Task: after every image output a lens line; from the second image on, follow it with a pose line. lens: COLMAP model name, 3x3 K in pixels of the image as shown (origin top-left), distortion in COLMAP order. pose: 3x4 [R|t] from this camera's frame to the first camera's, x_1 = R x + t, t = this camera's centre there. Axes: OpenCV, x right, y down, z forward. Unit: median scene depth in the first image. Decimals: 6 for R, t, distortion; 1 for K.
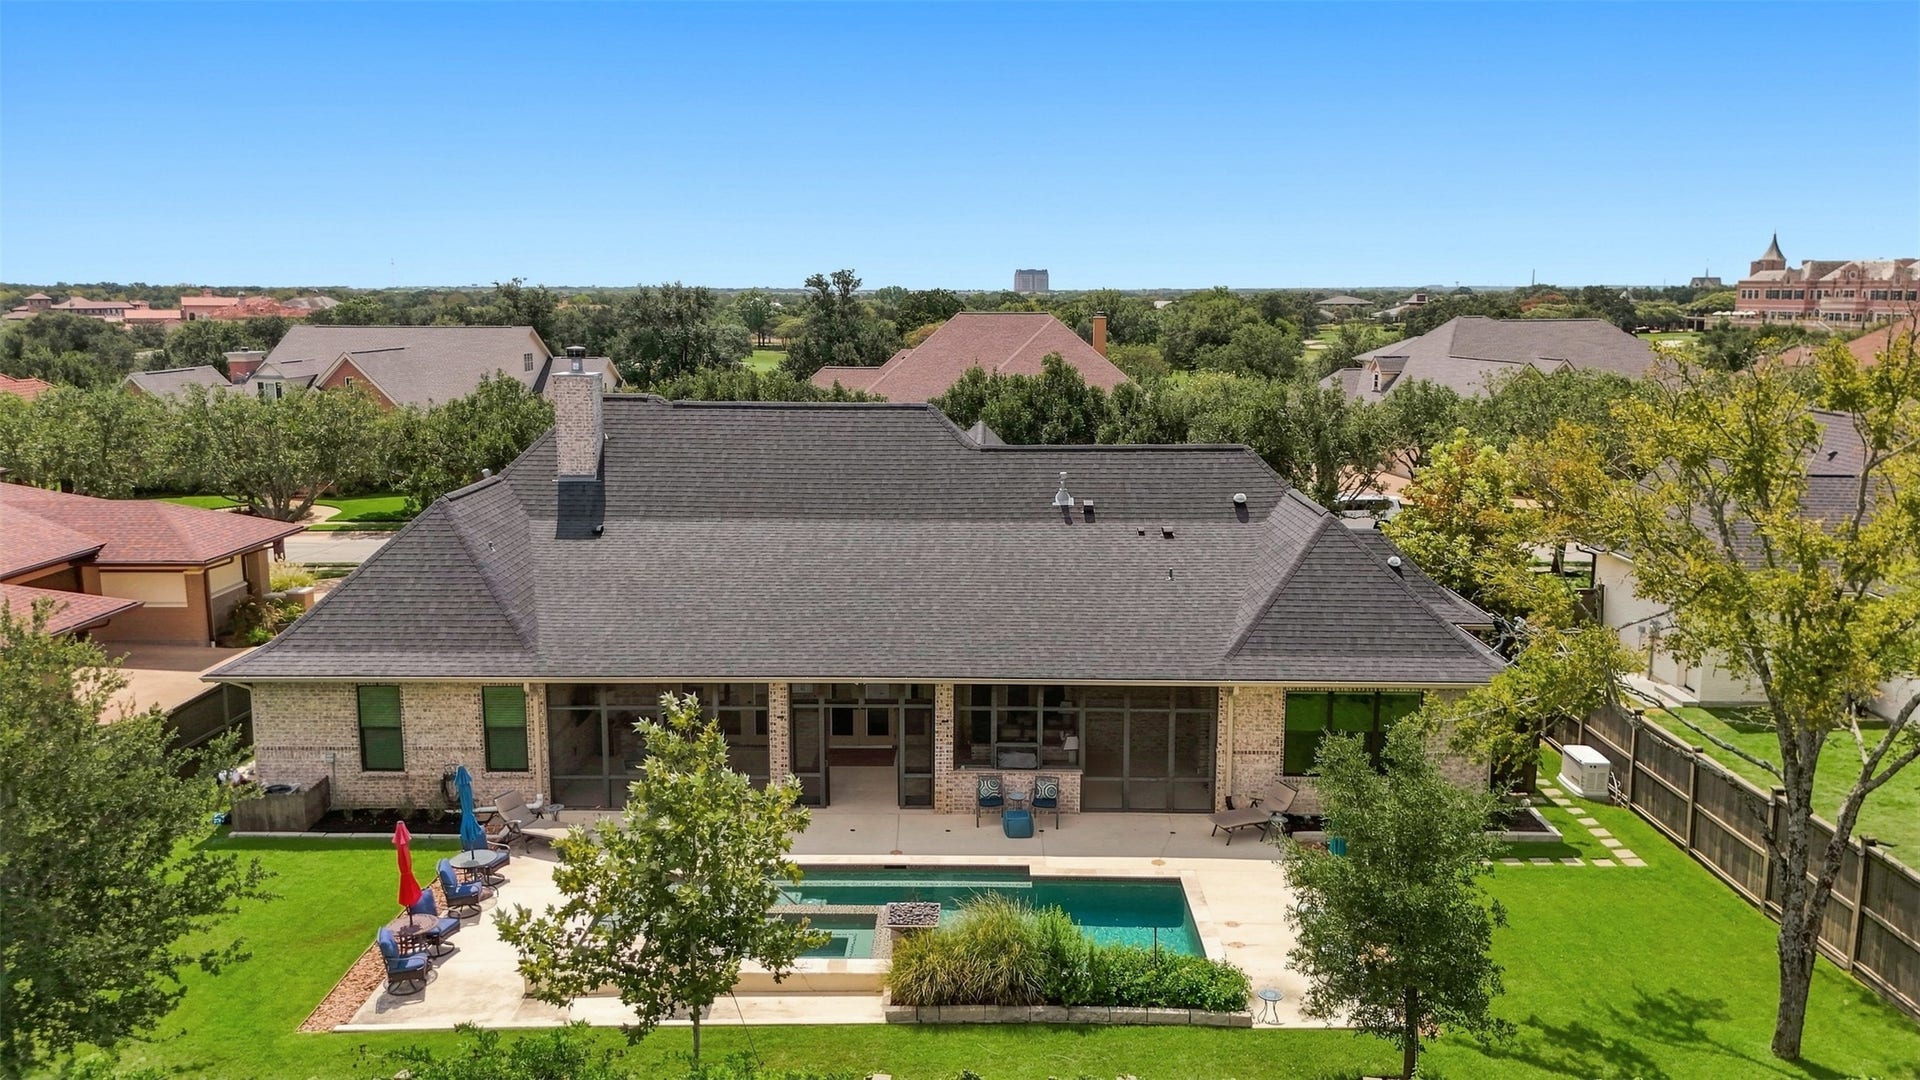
lens RADIAL K [[1418.6, 0, 954.5], [0, 1418.6, 539.5], [0, 0, 1]] dist [0.049457, -0.021406]
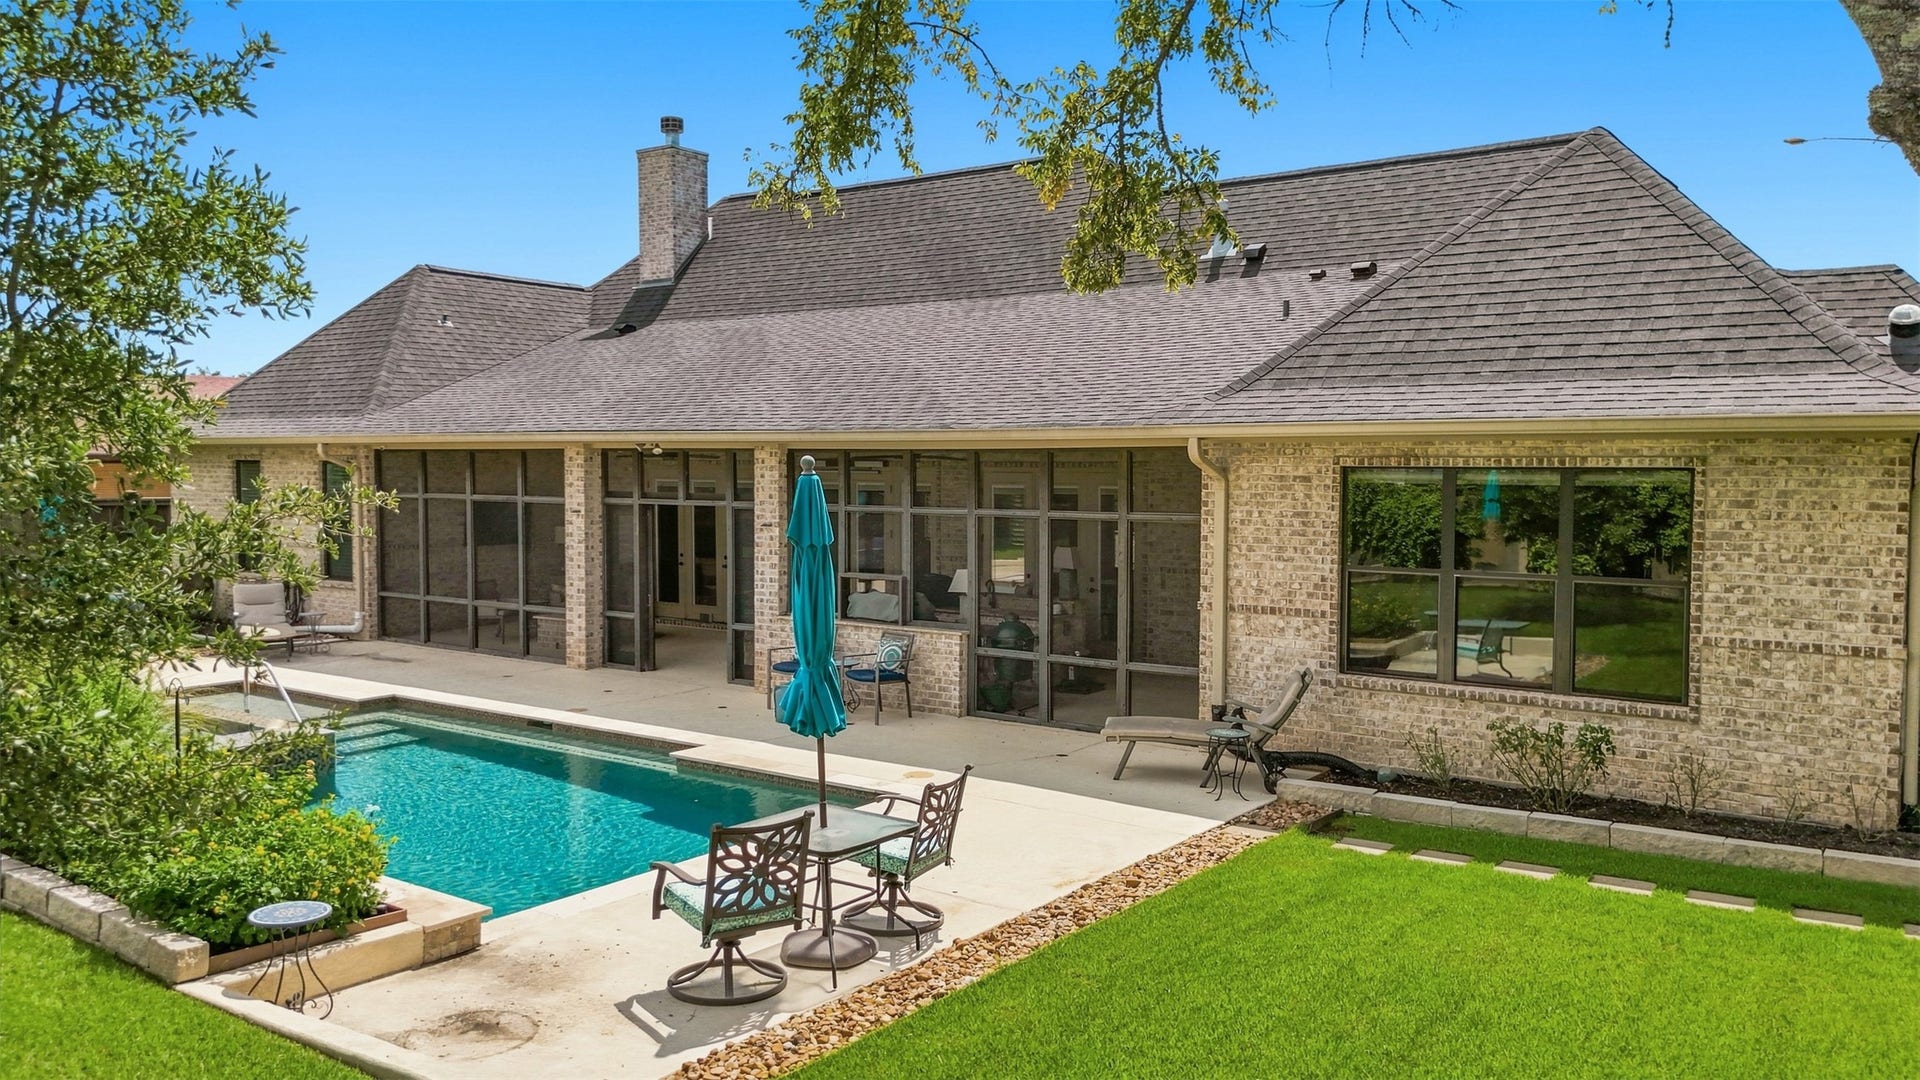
lens RADIAL K [[1418.6, 0, 958.2], [0, 1418.6, 535.7], [0, 0, 1]] dist [0.049457, -0.021406]
pose [[0.817589, 0.031394, -0.574946, 0.380824], [-0.101571, 0.990718, -0.090340, 0.175008], [0.566773, 0.132258, 0.813189, 0.576742]]
